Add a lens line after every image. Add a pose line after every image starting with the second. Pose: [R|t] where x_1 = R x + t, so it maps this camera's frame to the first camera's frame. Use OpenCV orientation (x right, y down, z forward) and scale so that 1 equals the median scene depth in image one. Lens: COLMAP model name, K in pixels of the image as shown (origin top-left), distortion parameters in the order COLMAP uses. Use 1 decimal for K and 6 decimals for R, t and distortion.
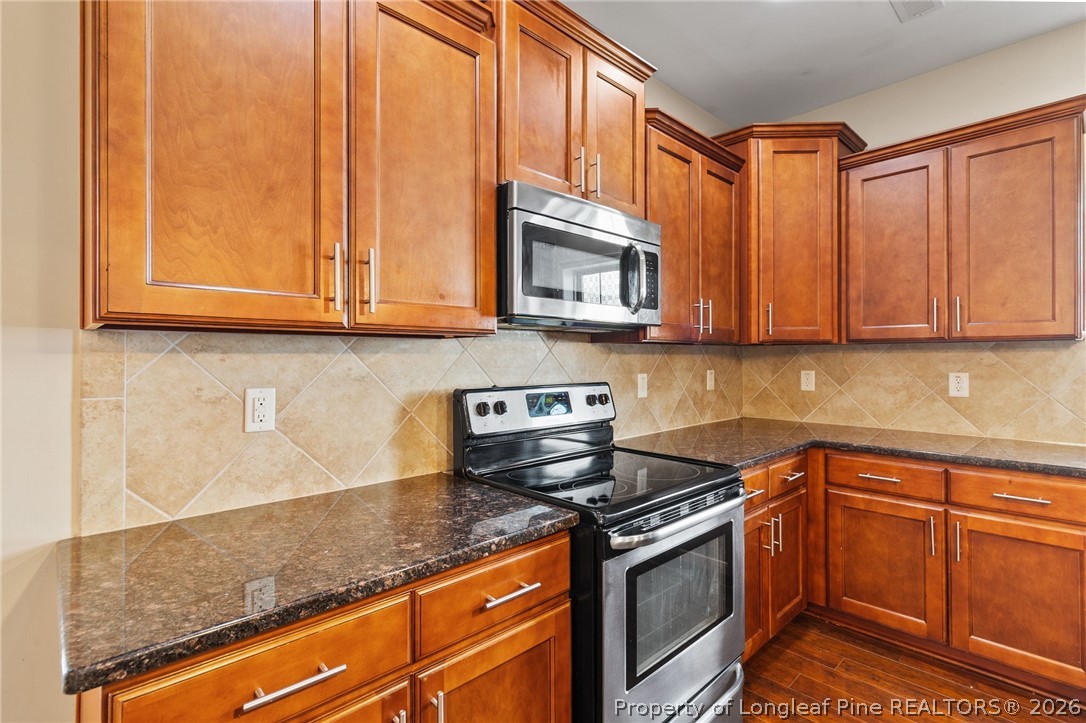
lens RADIAL K [[511.6, 0, 545.2], [0, 511.6, 357.5], [0, 0, 1]] dist [0.001141, 0.000896]
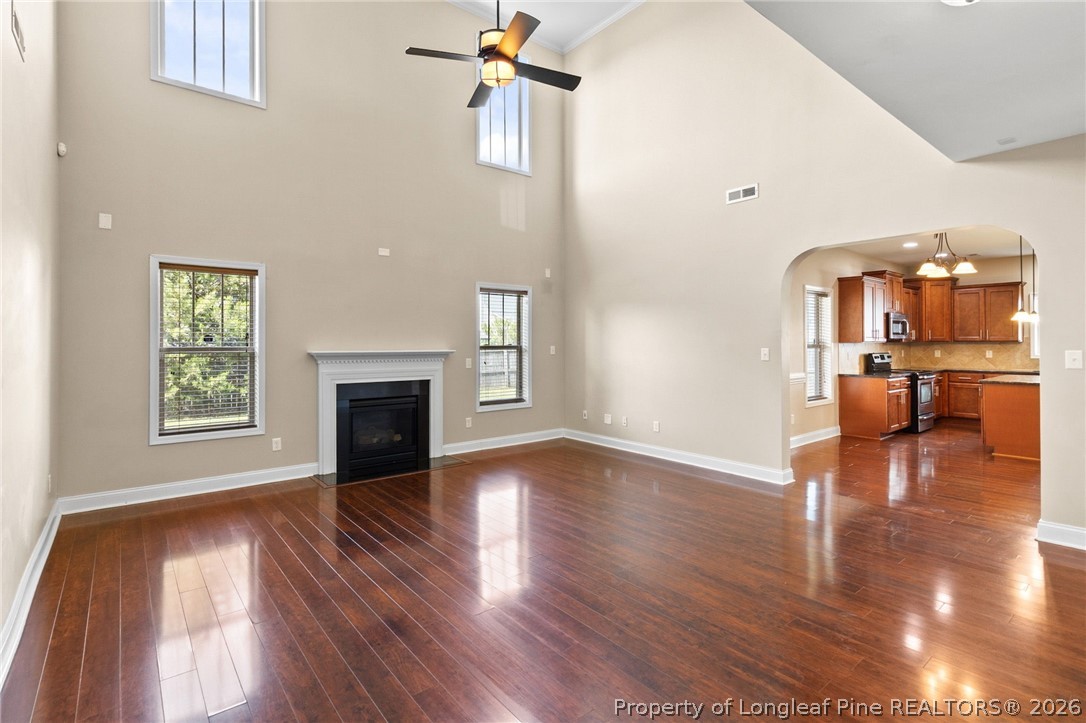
lens RADIAL K [[516.4, 0, 536.9], [0, 516.4, 342.4], [0, 0, 1]] dist [0.001352, 0.000494]
pose [[0.995787, -0.000392, -0.091696, -2.038077], [0.000485, 0.999999, 0.000997, -0.032487], [0.091695, -0.001037, 0.995787, -2.938914]]
